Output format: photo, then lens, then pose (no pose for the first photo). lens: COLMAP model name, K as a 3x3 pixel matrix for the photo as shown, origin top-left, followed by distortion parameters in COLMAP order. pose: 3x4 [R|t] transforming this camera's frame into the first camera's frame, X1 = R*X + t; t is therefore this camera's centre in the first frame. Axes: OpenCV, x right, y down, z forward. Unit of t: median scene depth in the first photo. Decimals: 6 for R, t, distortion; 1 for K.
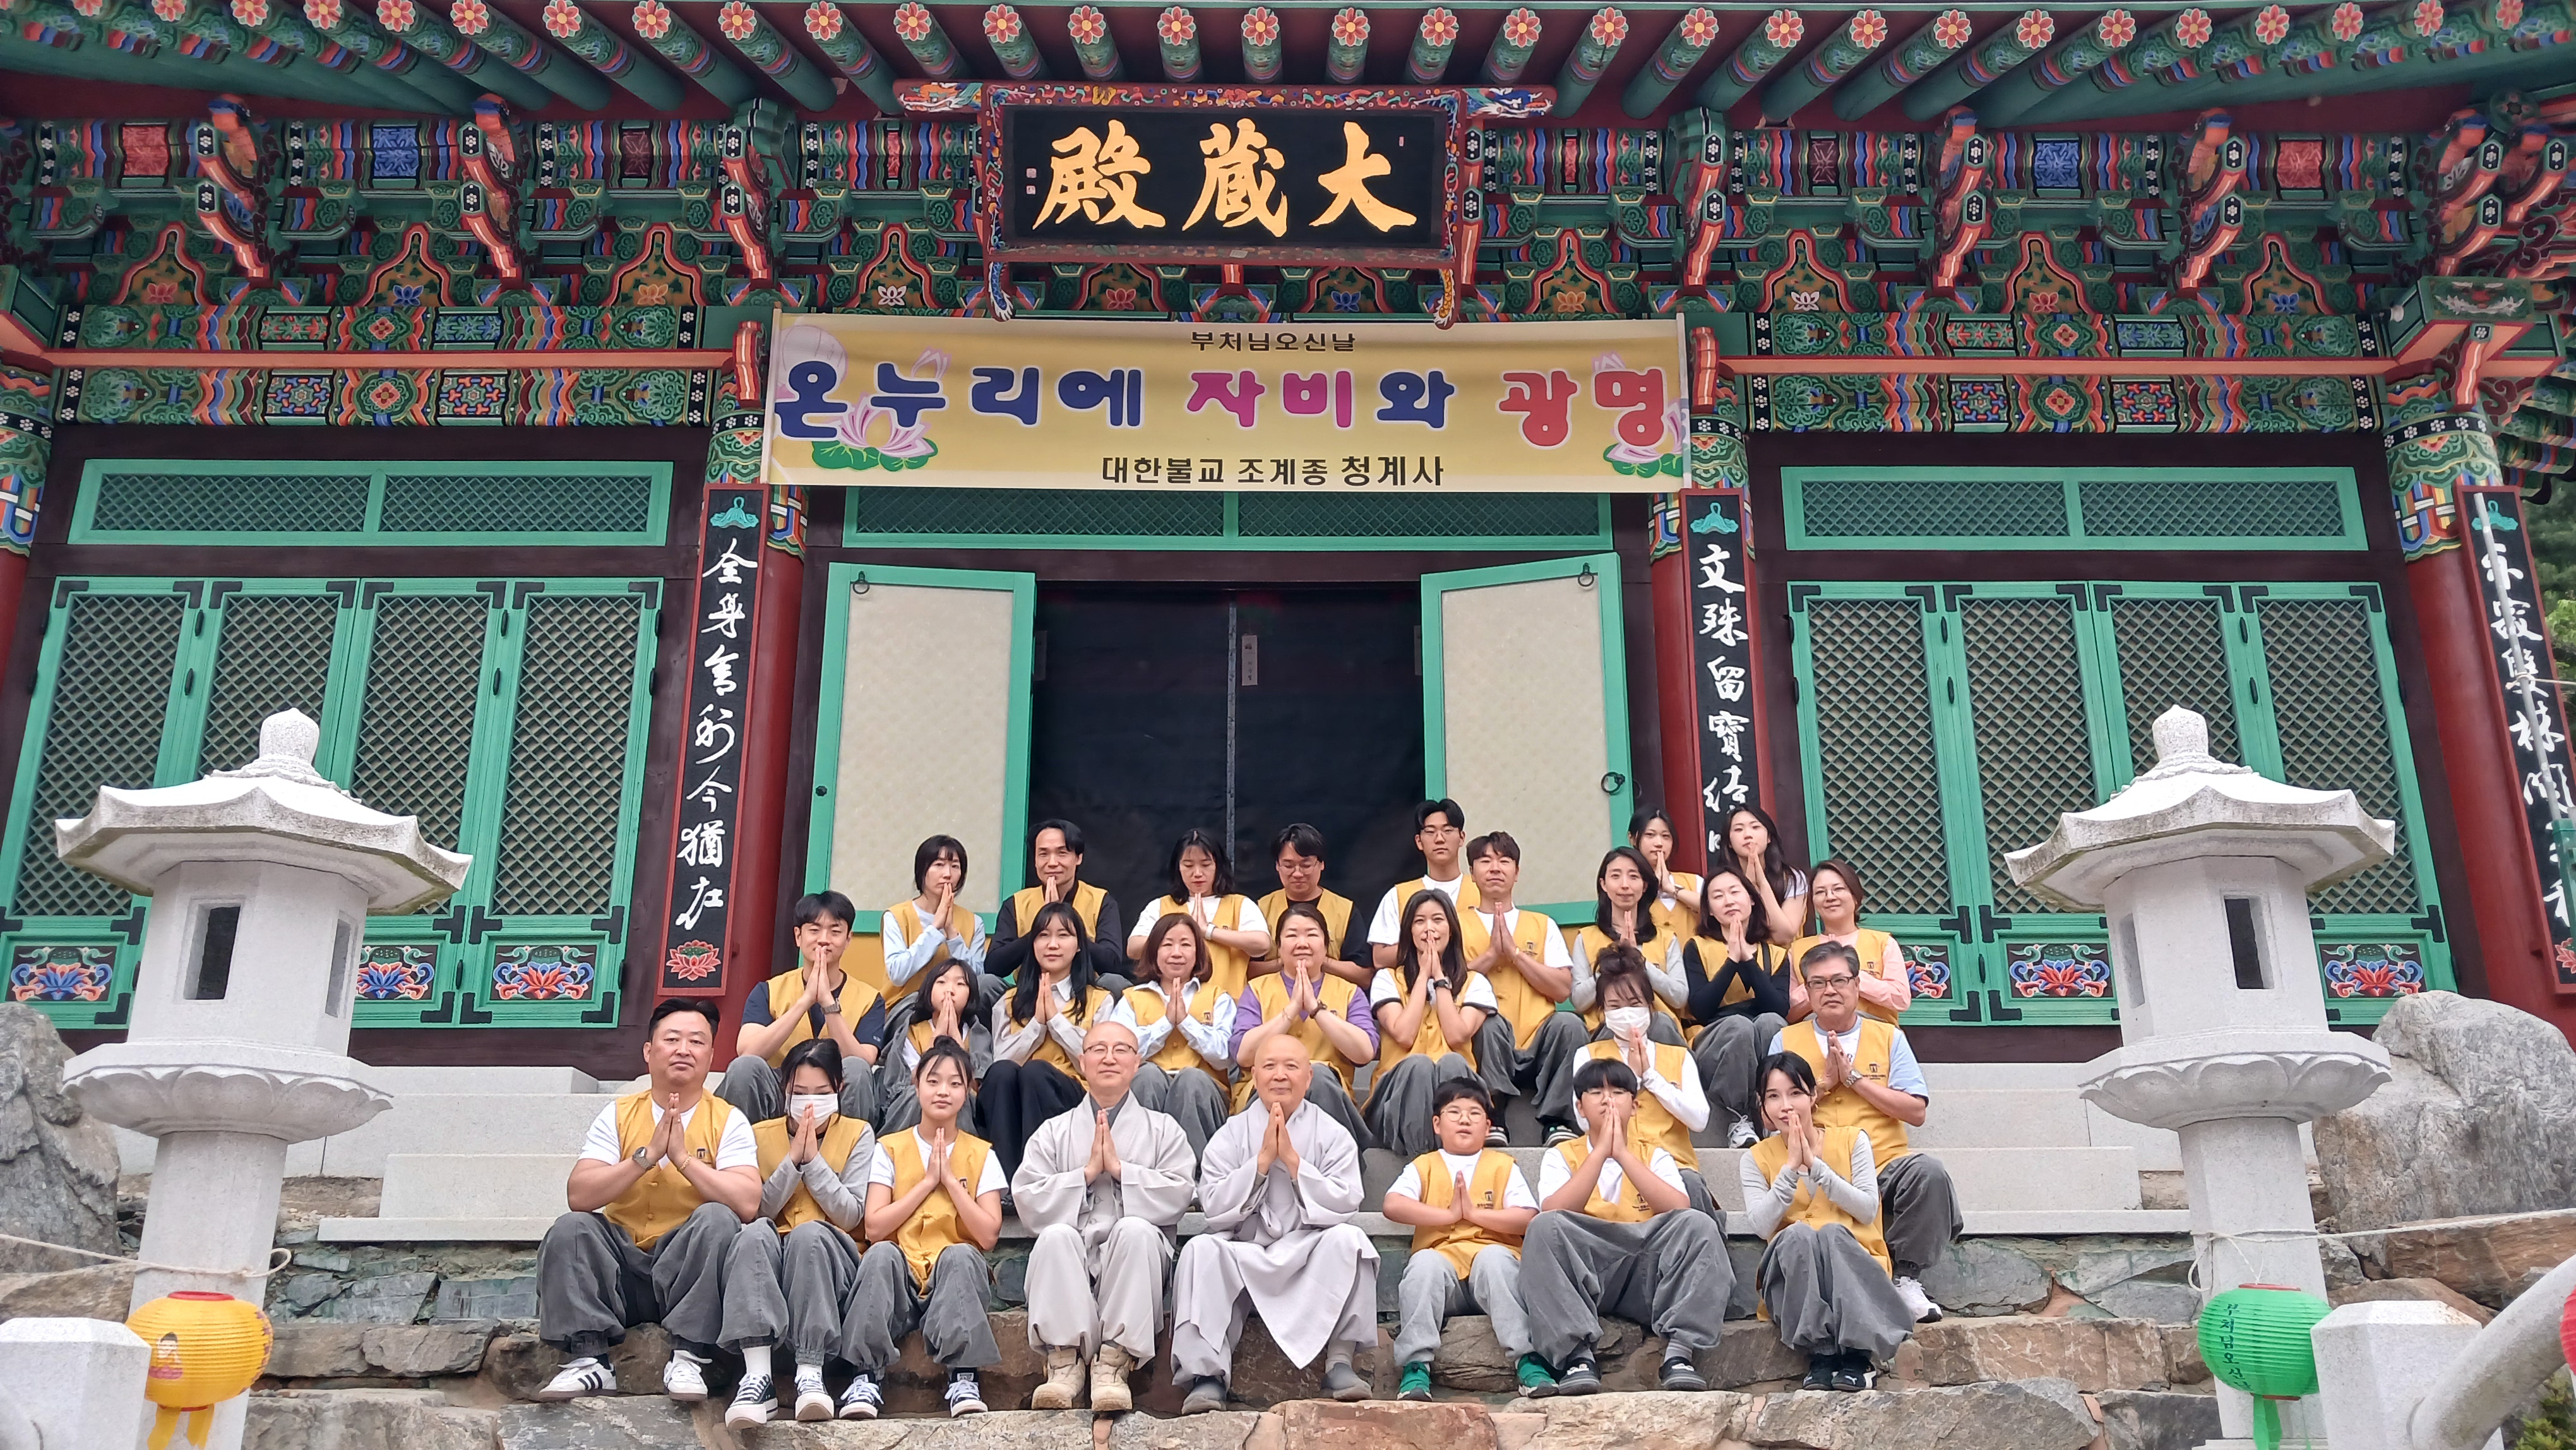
lens RADIAL K [[2042.3, 0, 1316.4], [0, 2042.3, 758.9], [0, 0, 1]] dist [0.002069, -0.008636]
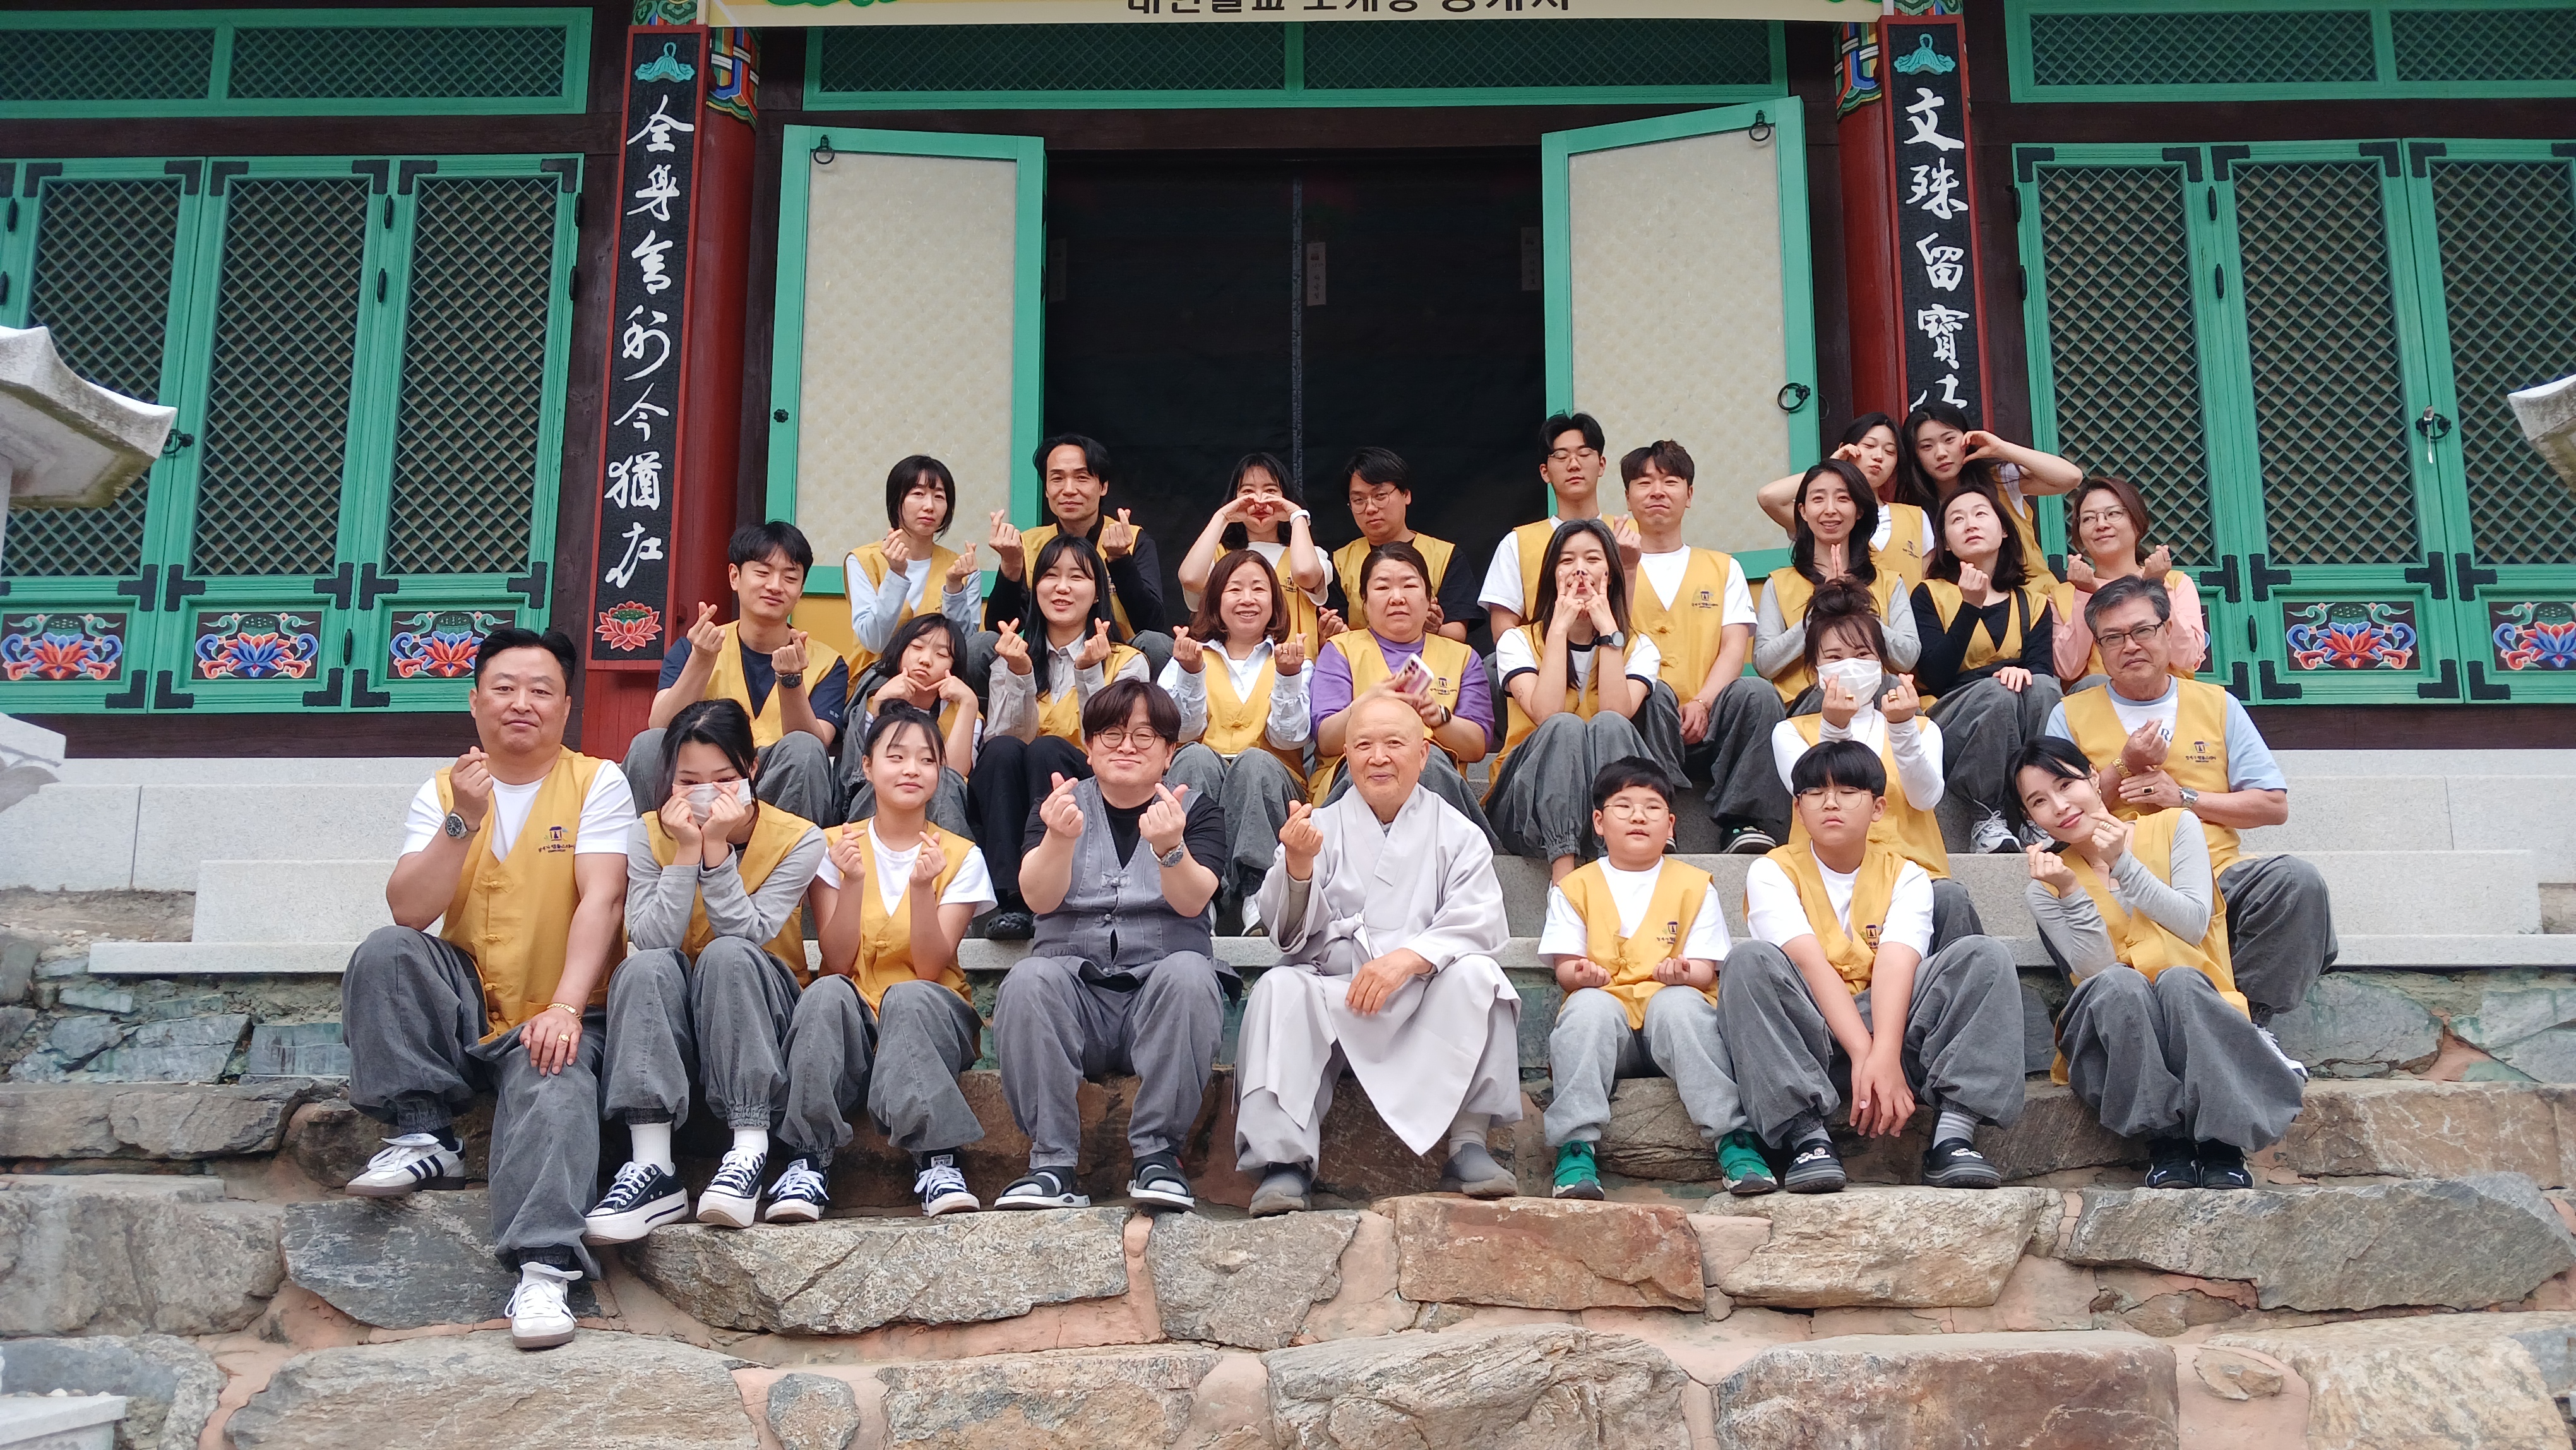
lens RADIAL K [[2042.3, 0, 1316.4], [0, 2042.3, 758.9], [0, 0, 1]] dist [0.002069, -0.008636]
pose [[0.999701, -0.001033, -0.024430, -0.016170], [0.004242, 0.991282, 0.131692, 0.045293], [0.024081, -0.131756, 0.990990, 0.204597]]
